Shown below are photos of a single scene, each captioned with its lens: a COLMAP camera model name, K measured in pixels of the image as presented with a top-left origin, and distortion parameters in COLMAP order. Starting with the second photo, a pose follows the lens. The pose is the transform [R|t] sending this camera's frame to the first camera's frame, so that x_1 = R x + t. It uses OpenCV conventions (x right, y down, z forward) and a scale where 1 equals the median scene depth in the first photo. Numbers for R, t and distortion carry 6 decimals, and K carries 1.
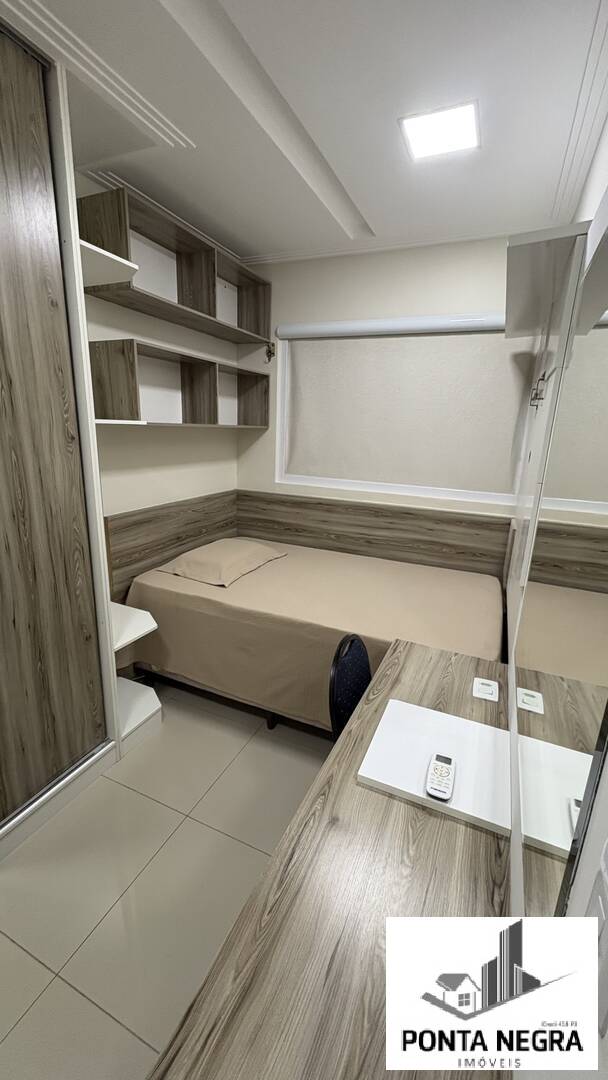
lens RADIAL K [[431.5, 0, 304.0], [0, 431.5, 540.0], [0, 0, 1]] dist [0.000047, 0.000067]
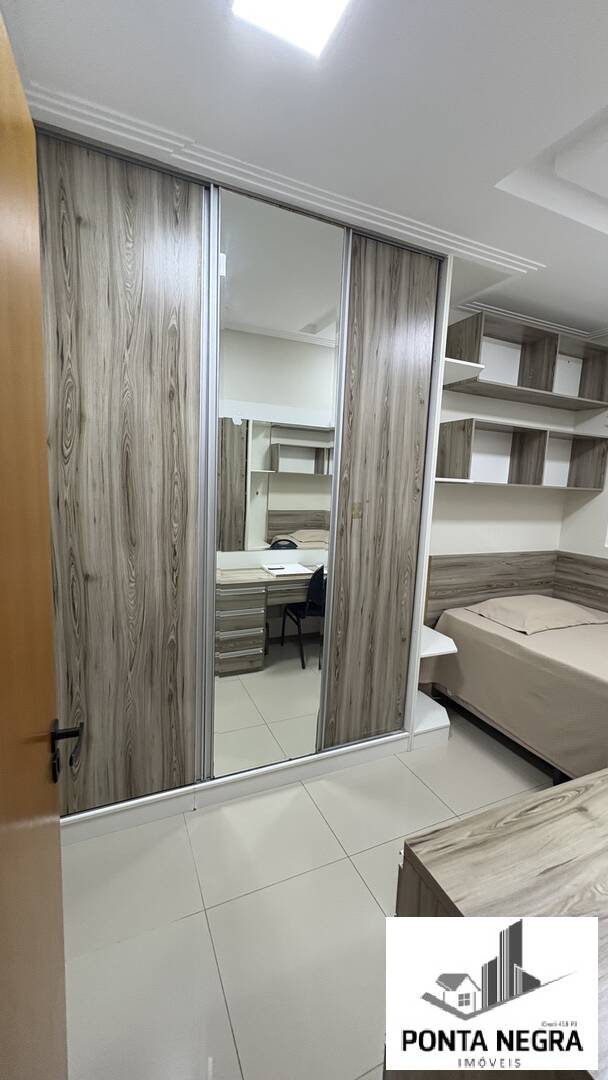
lens RADIAL K [[431.5, 0, 304.0], [0, 431.5, 540.0], [0, 0, 1]] dist [0.000047, 0.000067]
pose [[0.749445, 0.083494, -0.656781, 0.083424], [-0.184175, 0.979151, -0.085685, 0.076463], [0.635934, 0.185179, 0.749197, -0.178623]]
